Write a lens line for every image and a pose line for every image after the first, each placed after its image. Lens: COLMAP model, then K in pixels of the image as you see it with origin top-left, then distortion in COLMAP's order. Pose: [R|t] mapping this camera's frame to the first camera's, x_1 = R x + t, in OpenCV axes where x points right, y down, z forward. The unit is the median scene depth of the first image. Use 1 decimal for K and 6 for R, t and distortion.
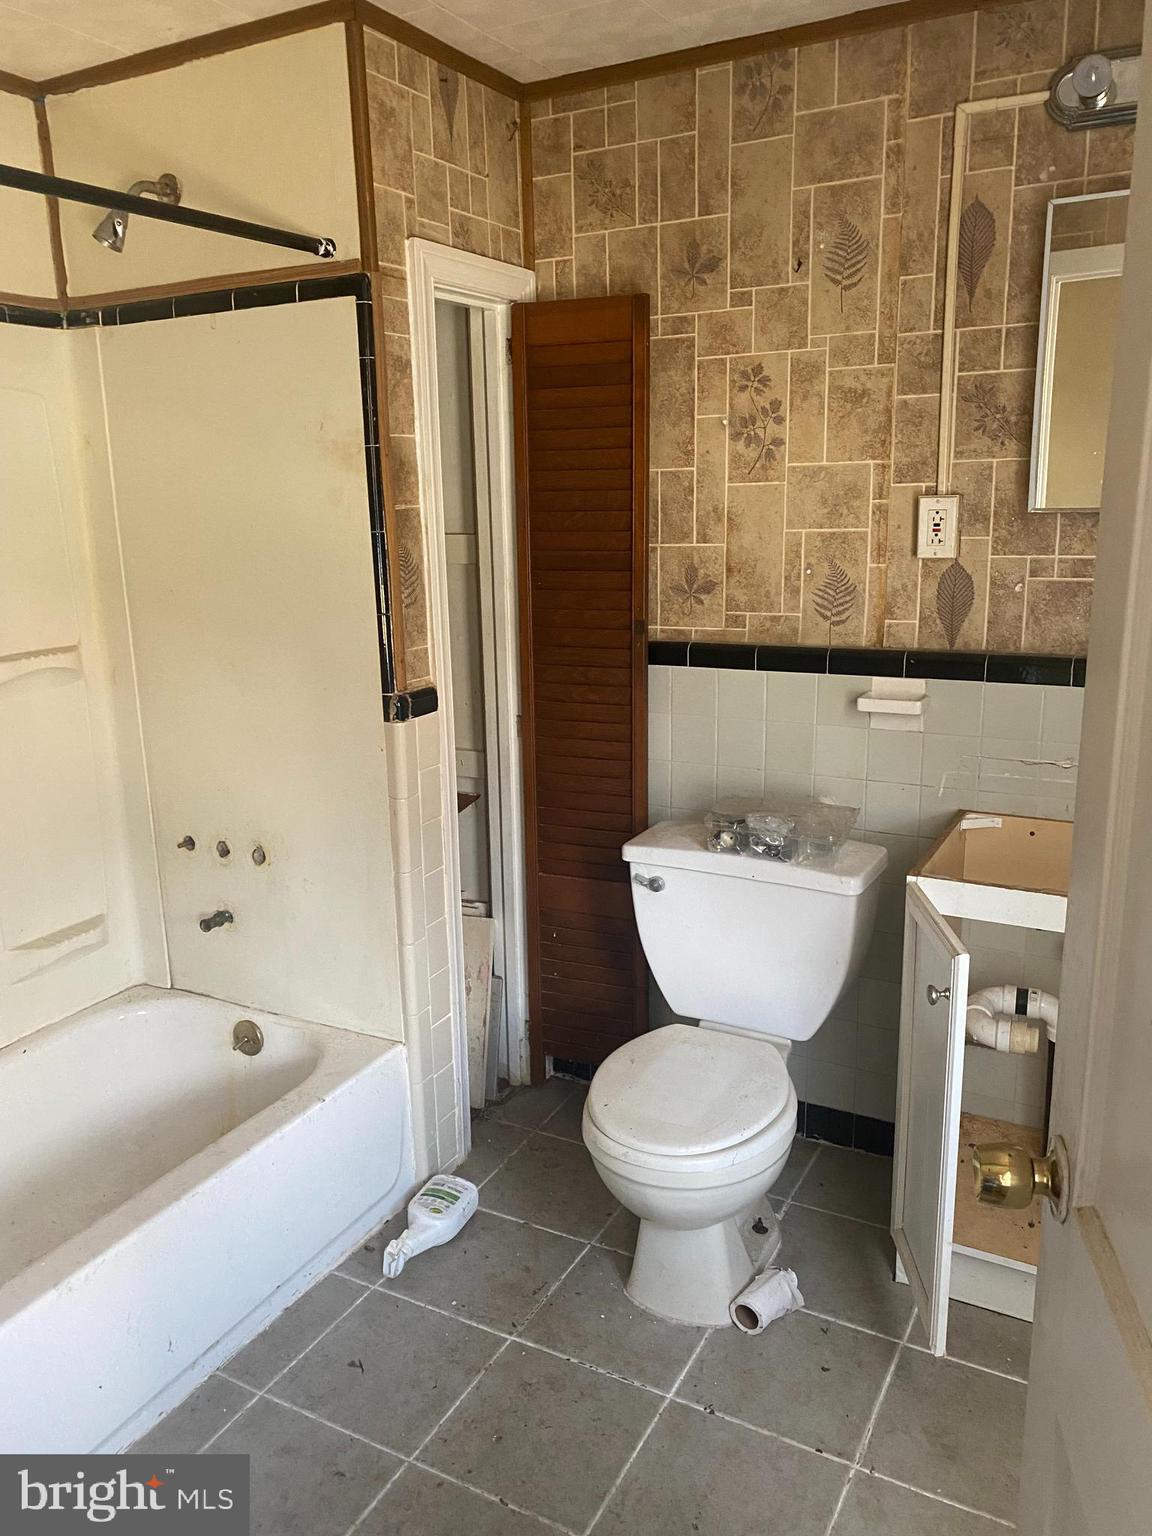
lens RADIAL K [[1172.3, 0, 575.2], [0, 1172.3, 772.9], [0, 0, 1]] dist [0.036798, -0.029106]
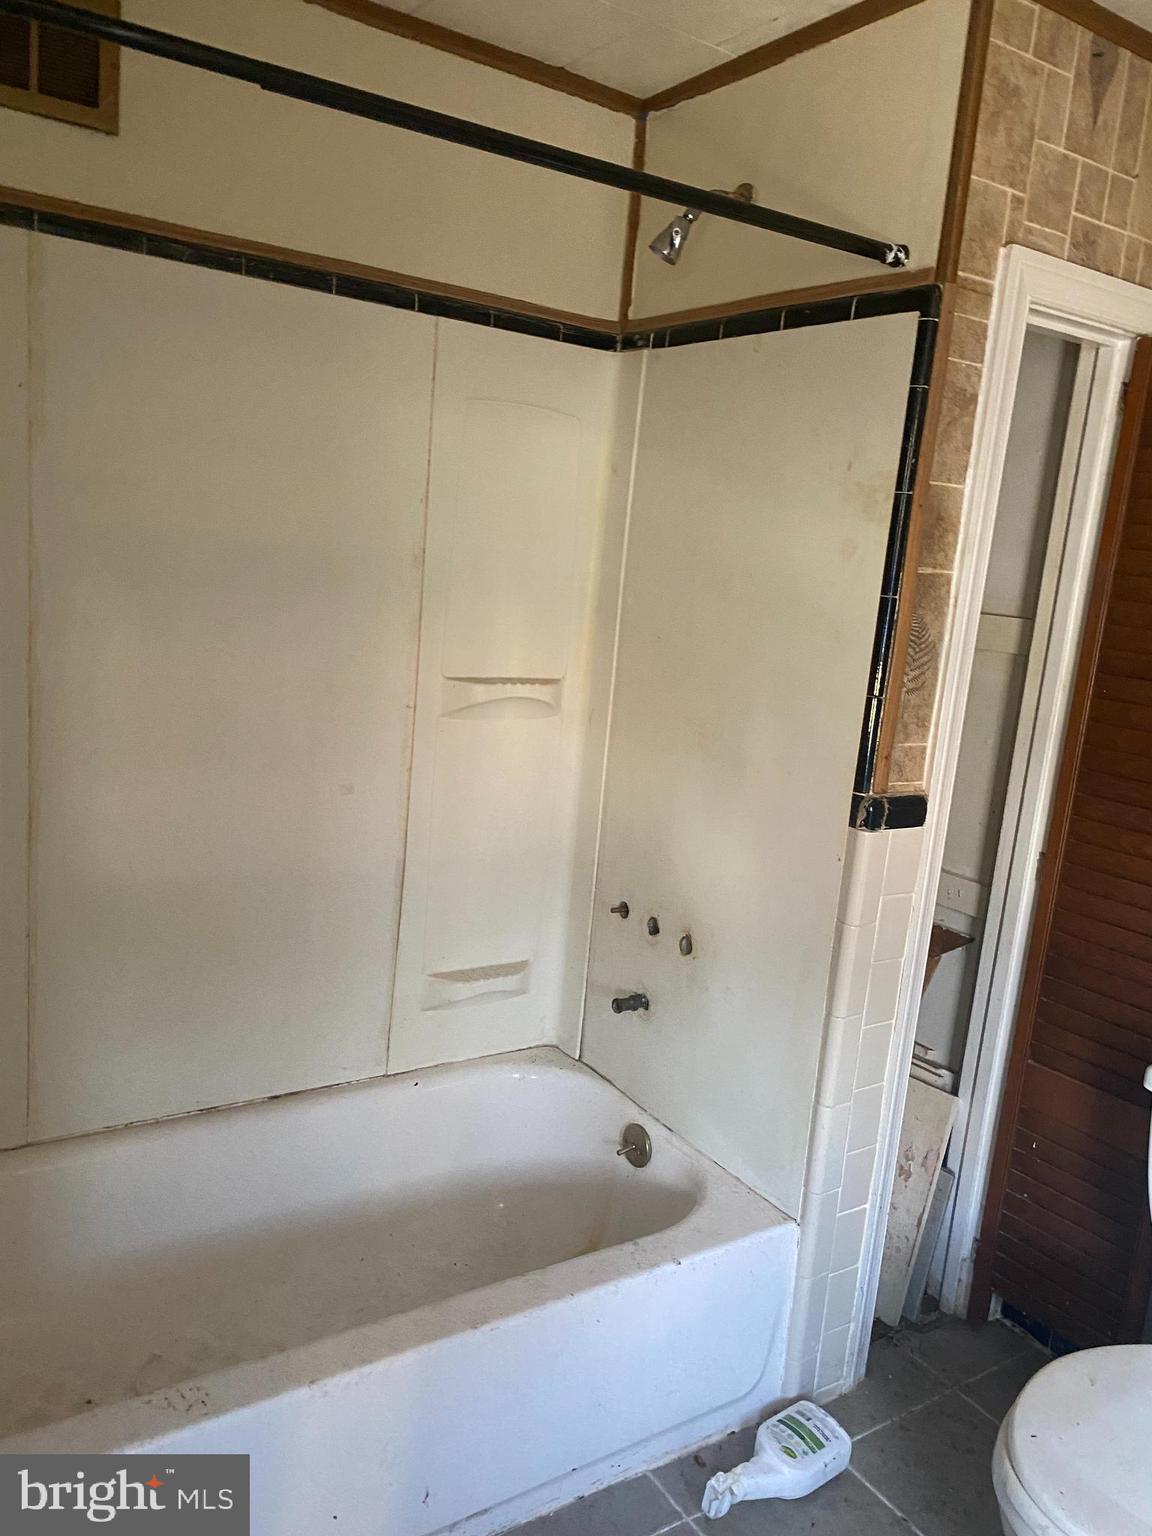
lens RADIAL K [[1172.3, 0, 577.3], [0, 1172.3, 753.4], [0, 0, 1]] dist [0.036798, -0.029106]
pose [[0.871158, 0.184456, -0.455039, 0.031569], [-0.219877, 0.975190, -0.025643, -0.029604], [0.439019, 0.122392, 0.890102, 0.184898]]
